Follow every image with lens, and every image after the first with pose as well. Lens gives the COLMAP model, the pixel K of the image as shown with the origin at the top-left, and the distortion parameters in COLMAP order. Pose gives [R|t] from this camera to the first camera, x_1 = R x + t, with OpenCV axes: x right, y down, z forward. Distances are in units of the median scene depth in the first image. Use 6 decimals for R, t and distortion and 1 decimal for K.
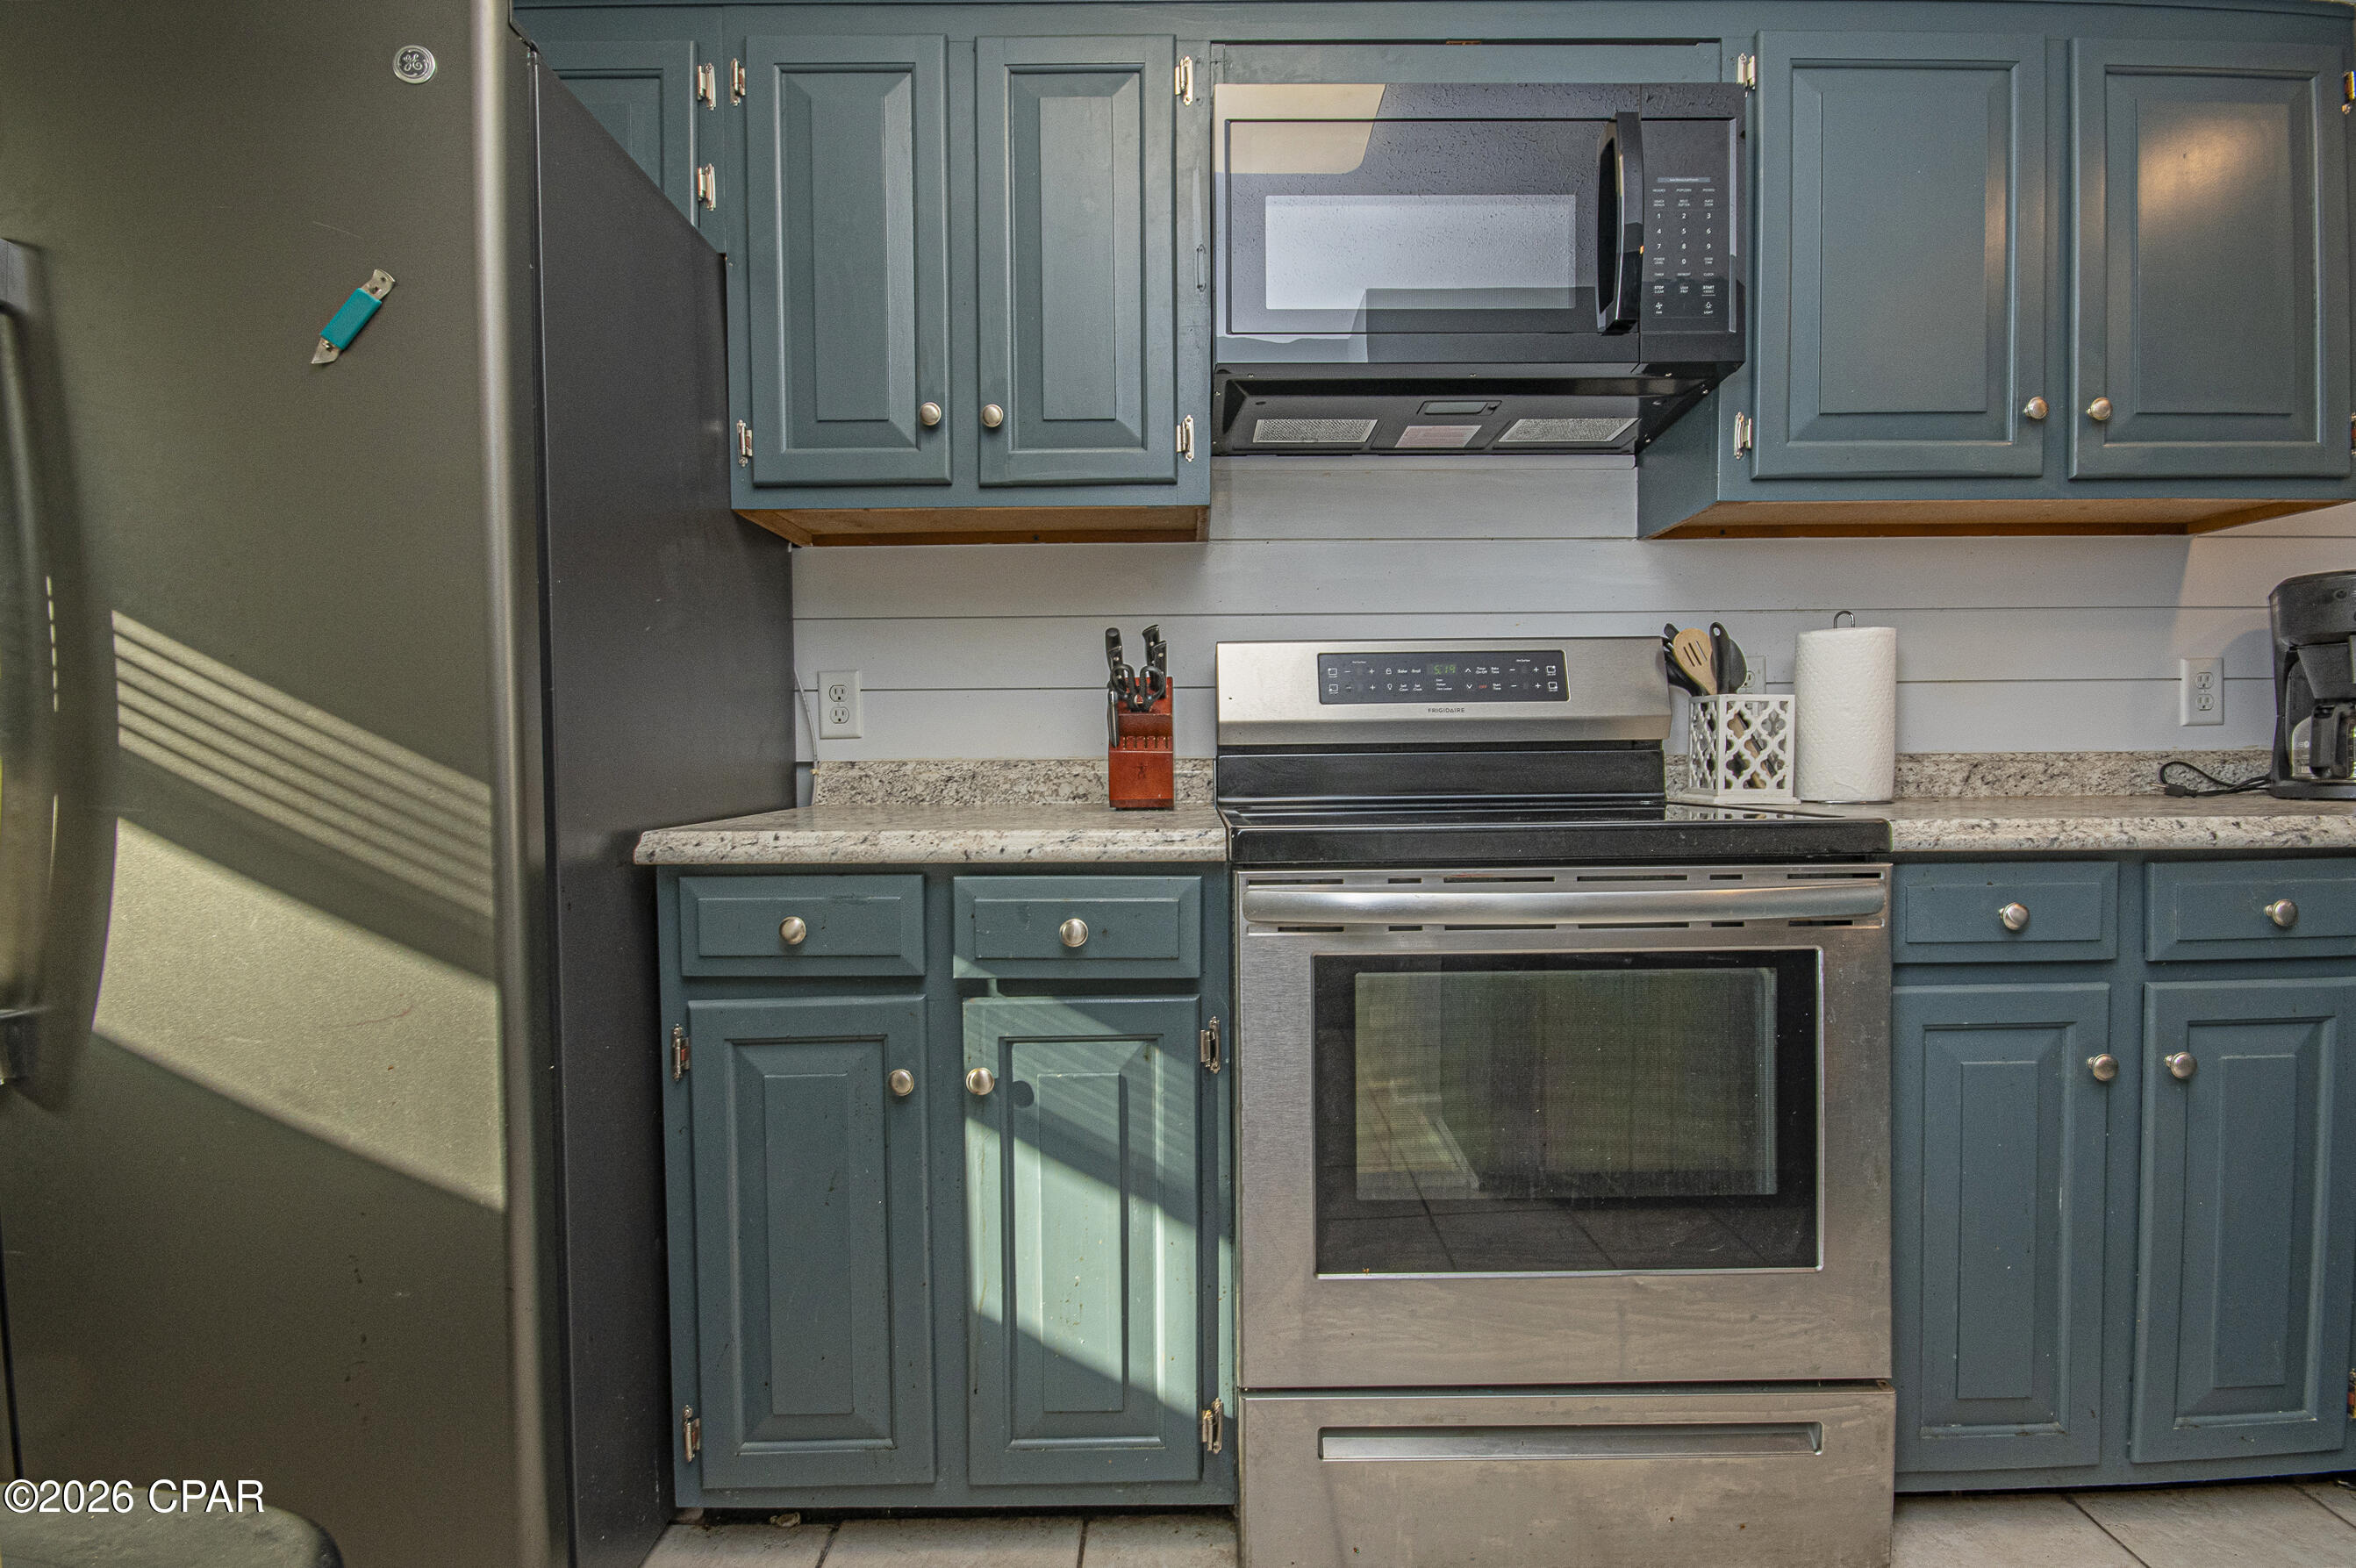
lens RADIAL K [[1060.7, 0, 1178.0], [0, 1060.7, 784.0], [0, 0, 1]] dist [-0.000158, -0.000069]
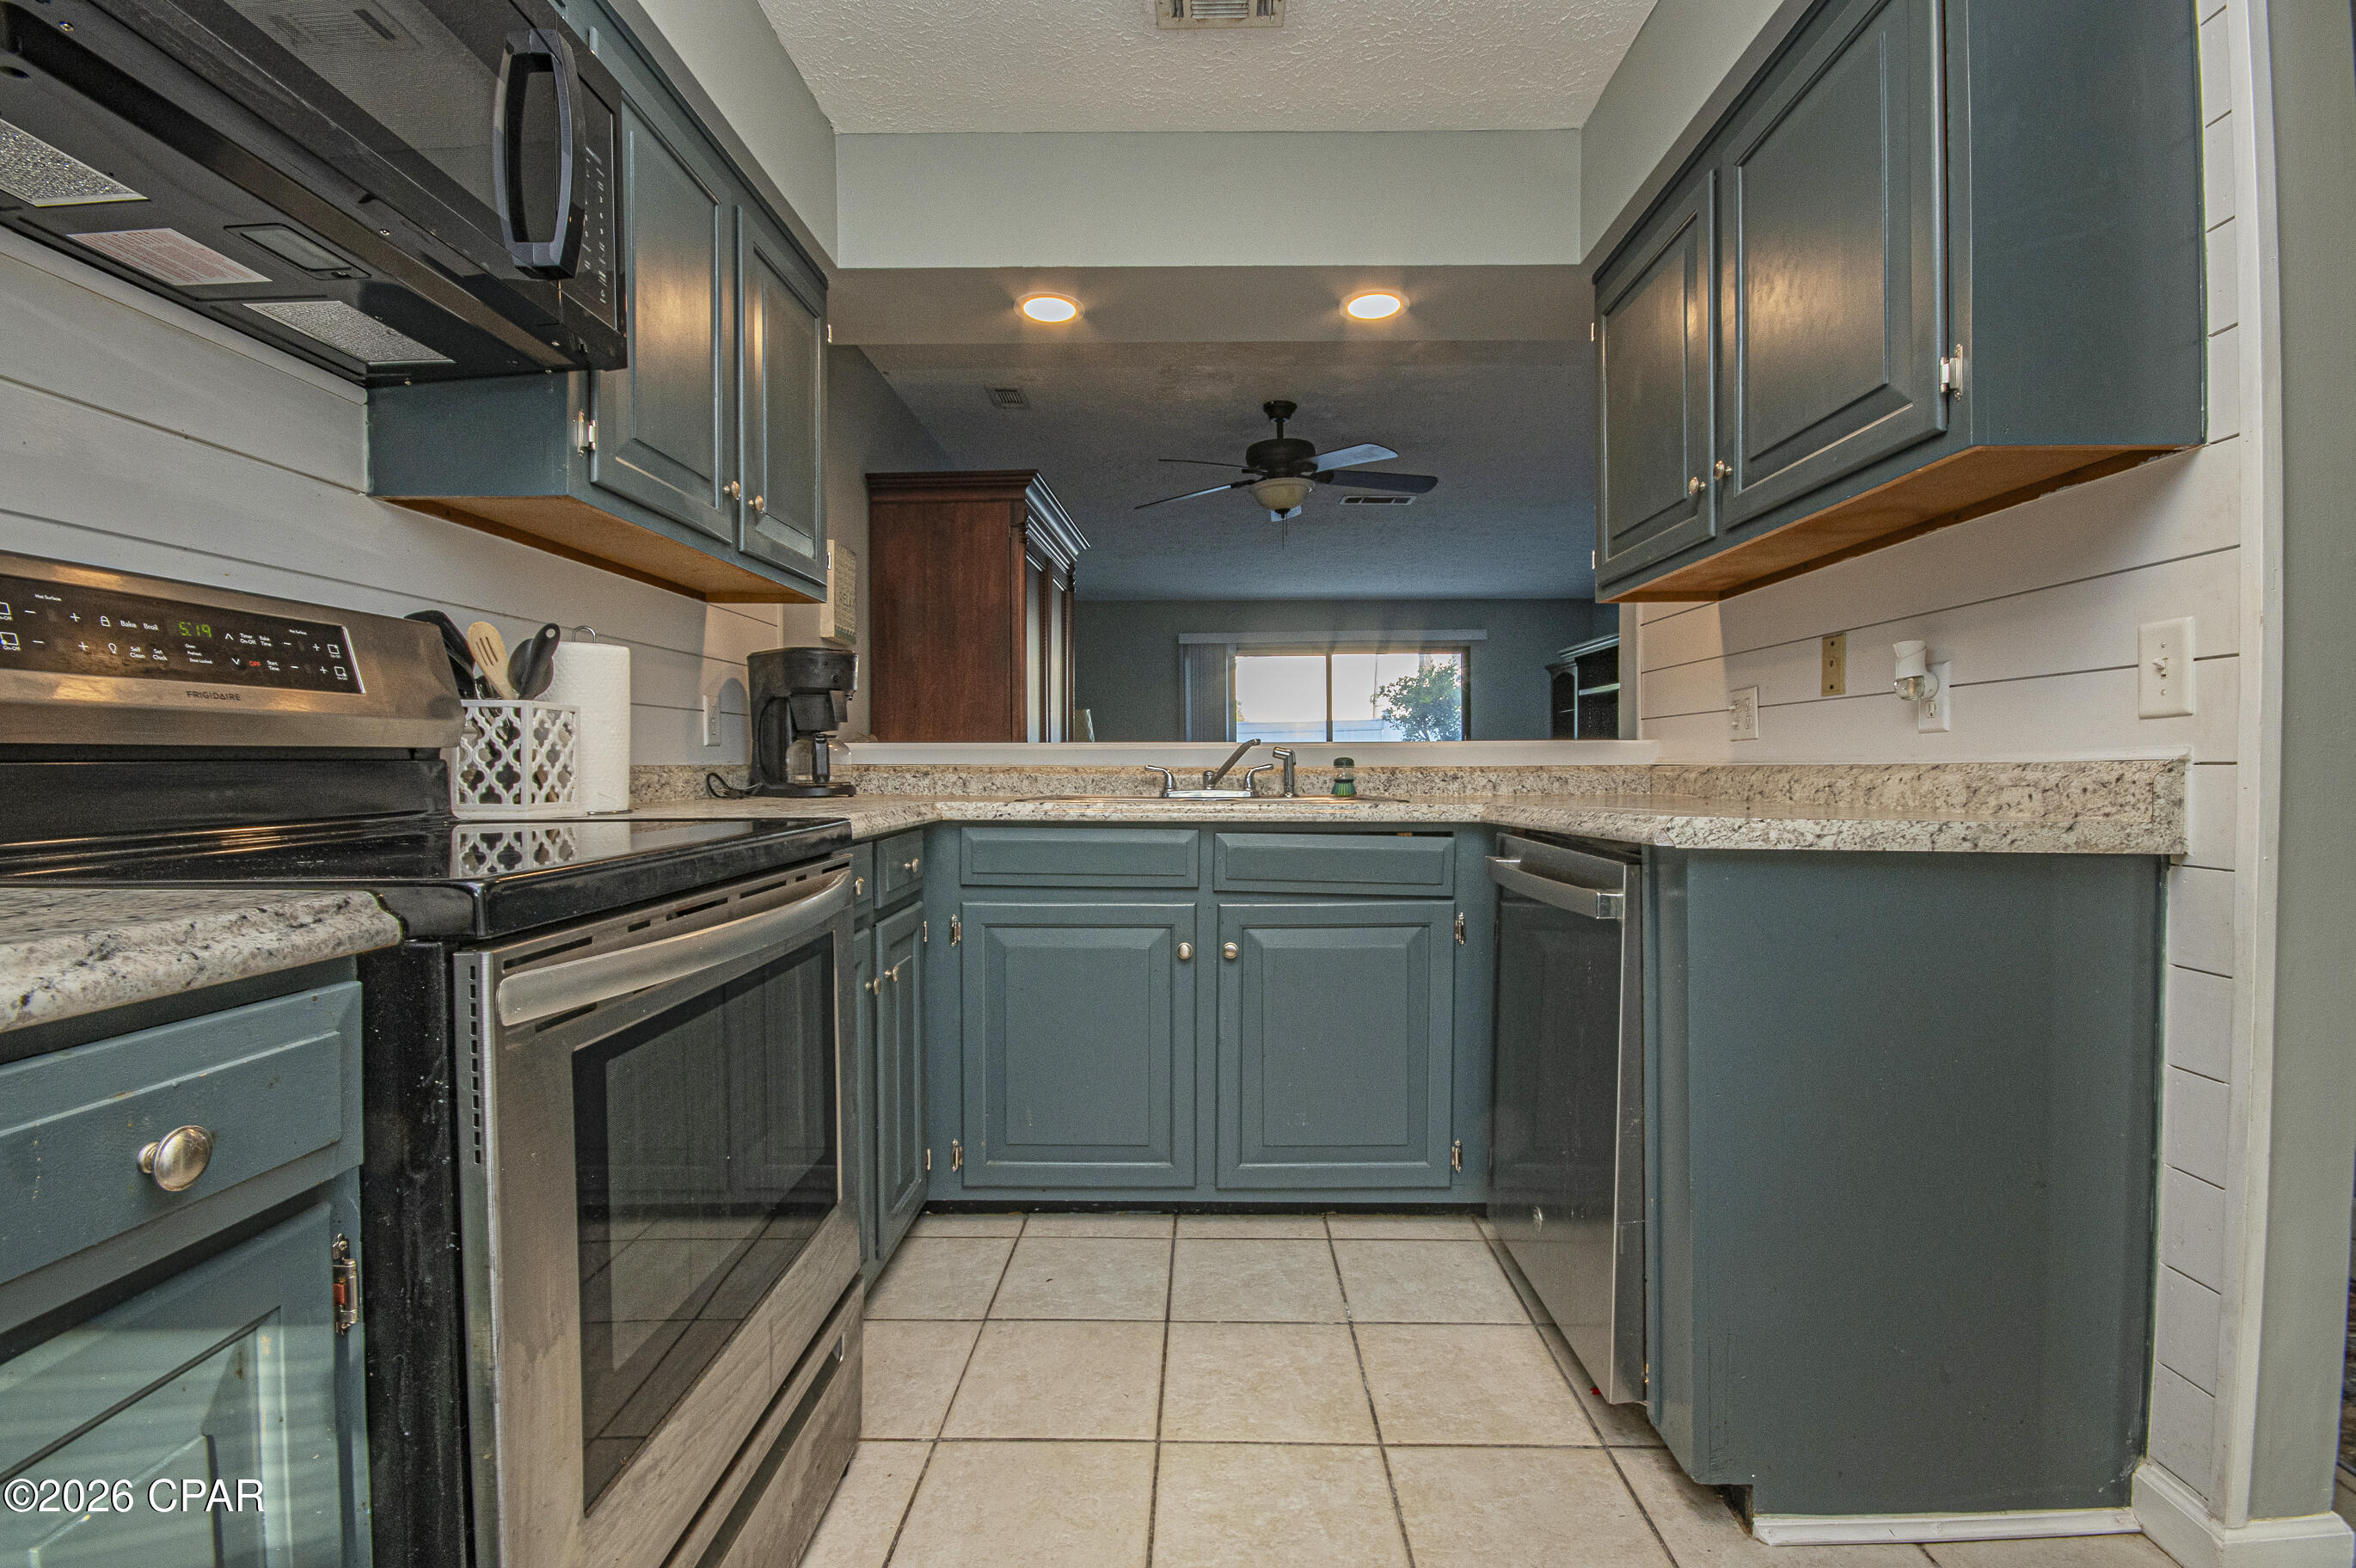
lens RADIAL K [[1059.8, 0, 1203.0], [0, 1059.8, 784.6], [0, 0, 1]] dist [-0.000137, -0.016117]
pose [[0.009497, -0.011406, 0.999890, -0.388209], [0.018400, 0.999768, 0.011230, -0.010857], [-0.999786, 0.018291, 0.009704, 0.395941]]
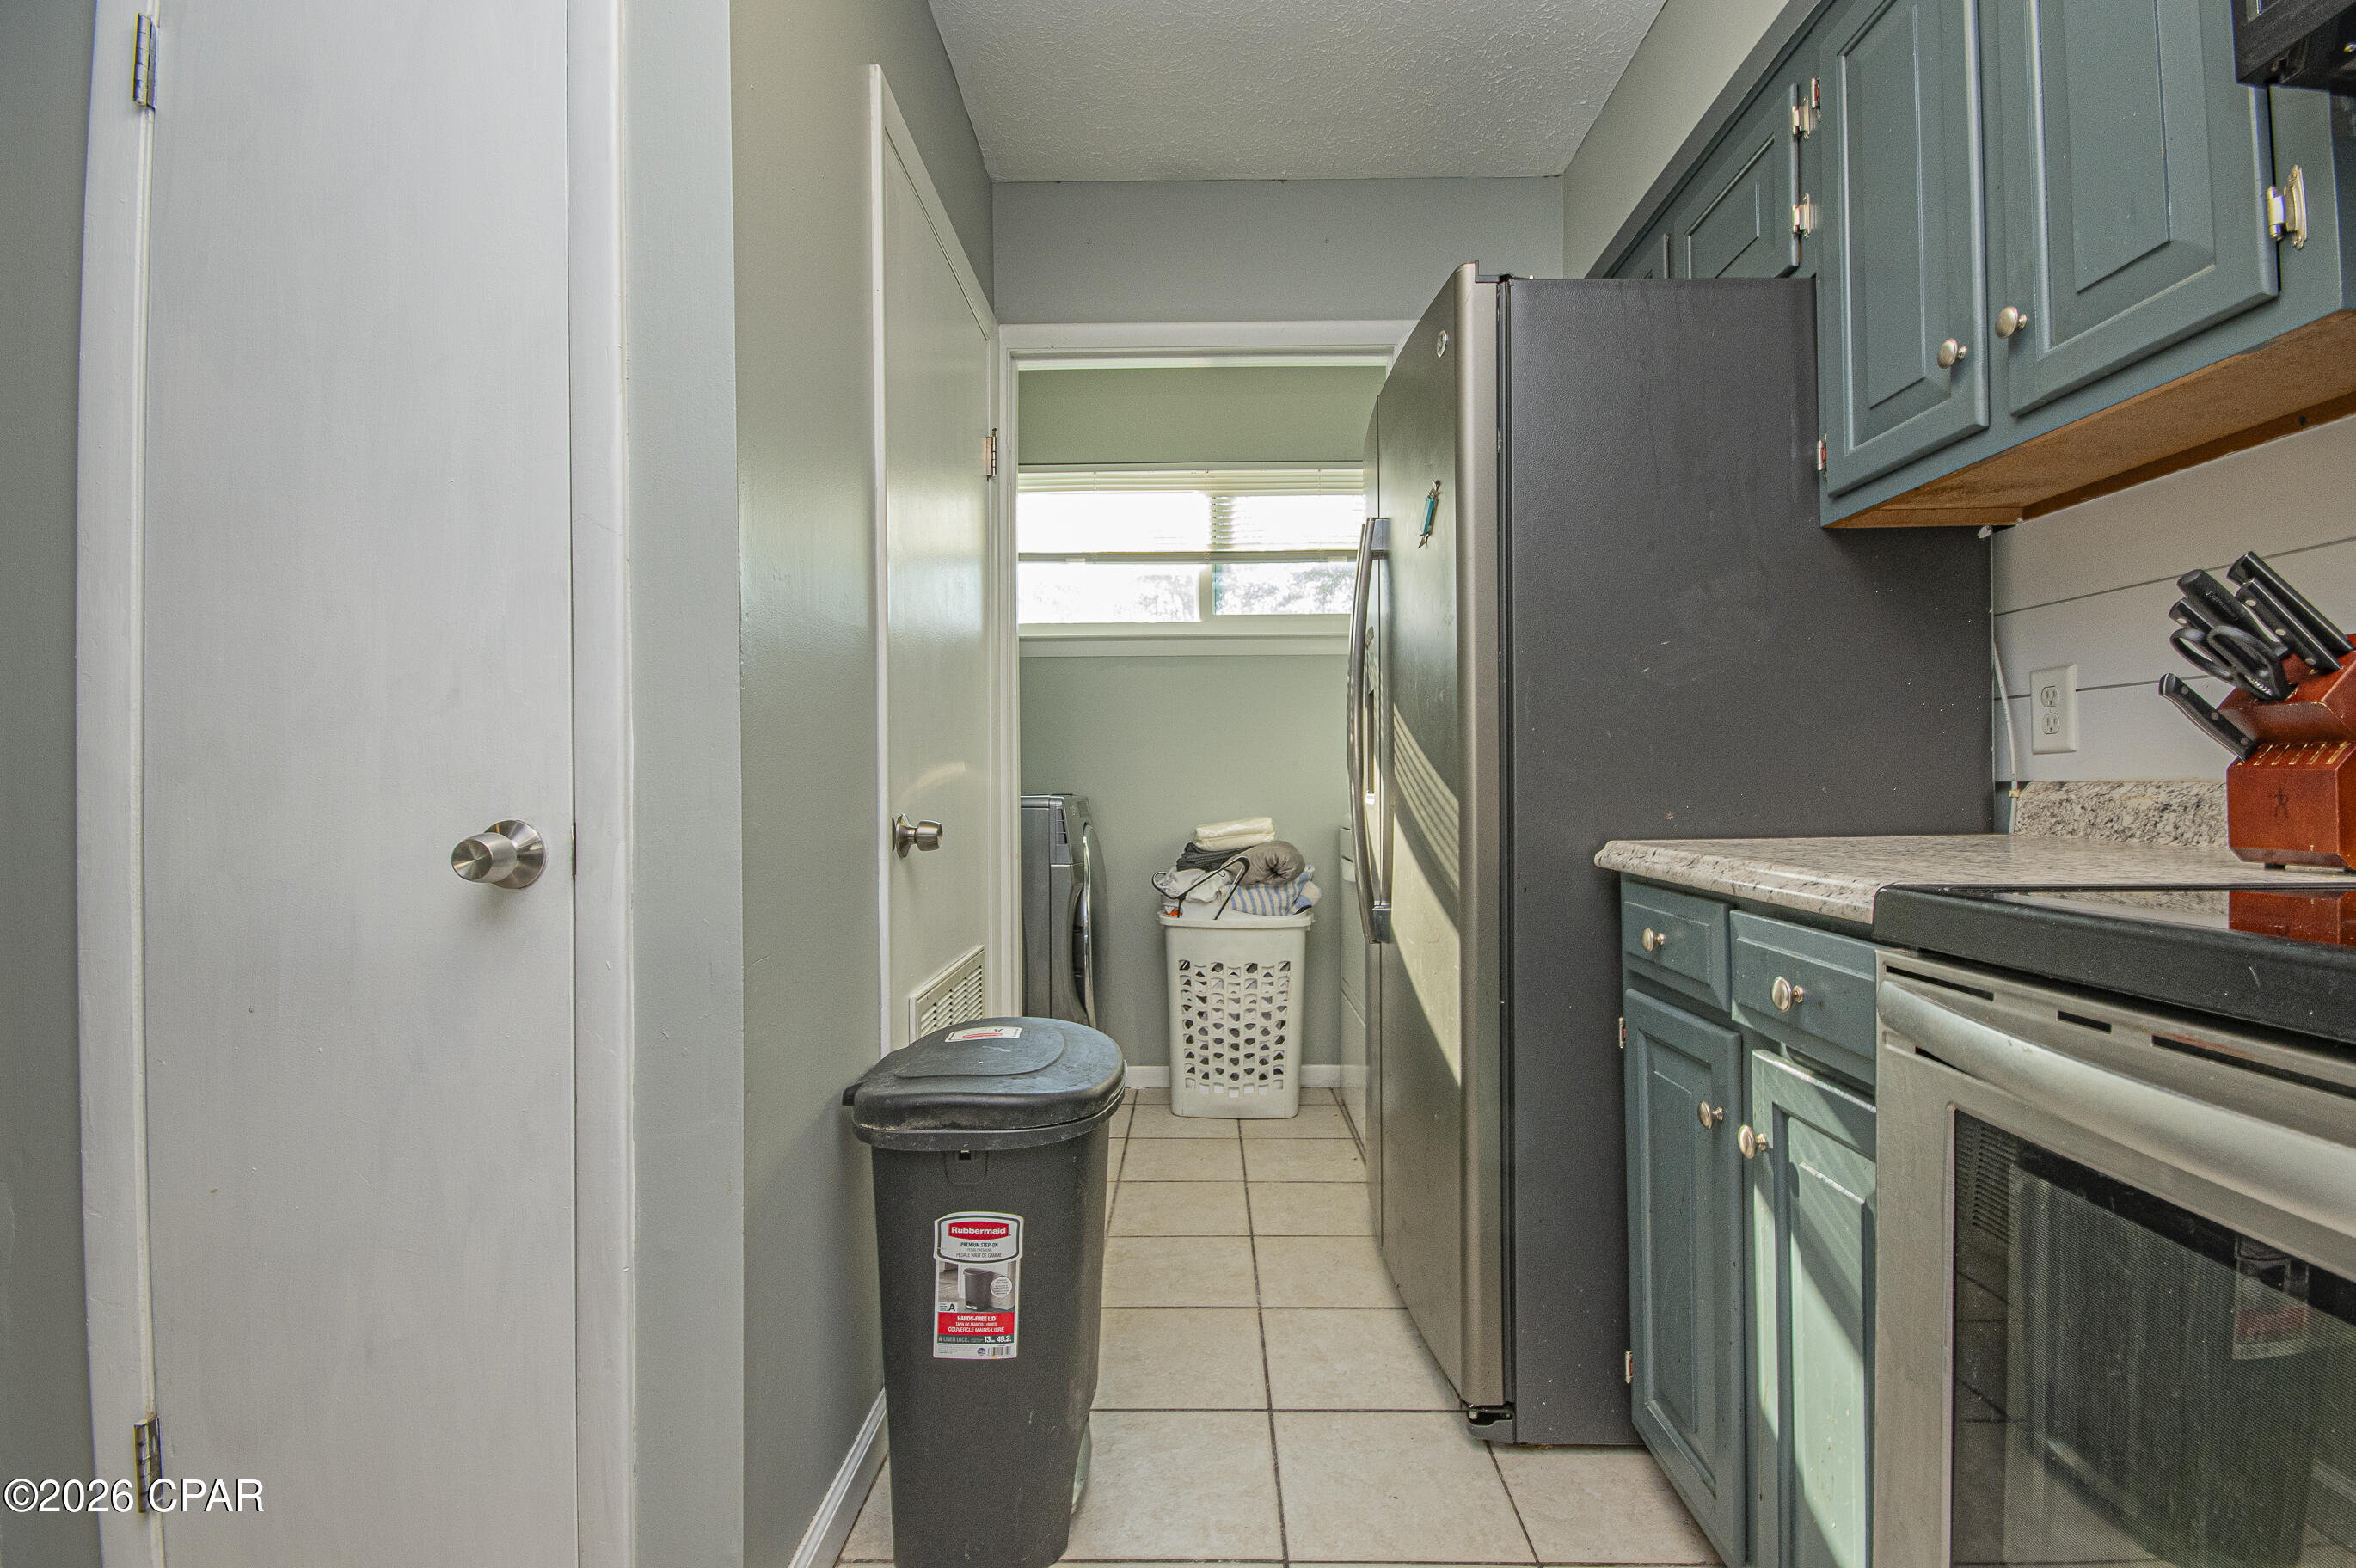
lens RADIAL K [[1035.3, 0, 1190.9], [0, 1035.3, 783.9], [0, 0, 1]] dist [0.002809, -0.008350]
pose [[-0.013457, 0.005391, -0.999895, 0.506626], [-0.016564, 0.999847, 0.005613, -0.014240], [0.999772, 0.016638, -0.013365, 0.395243]]
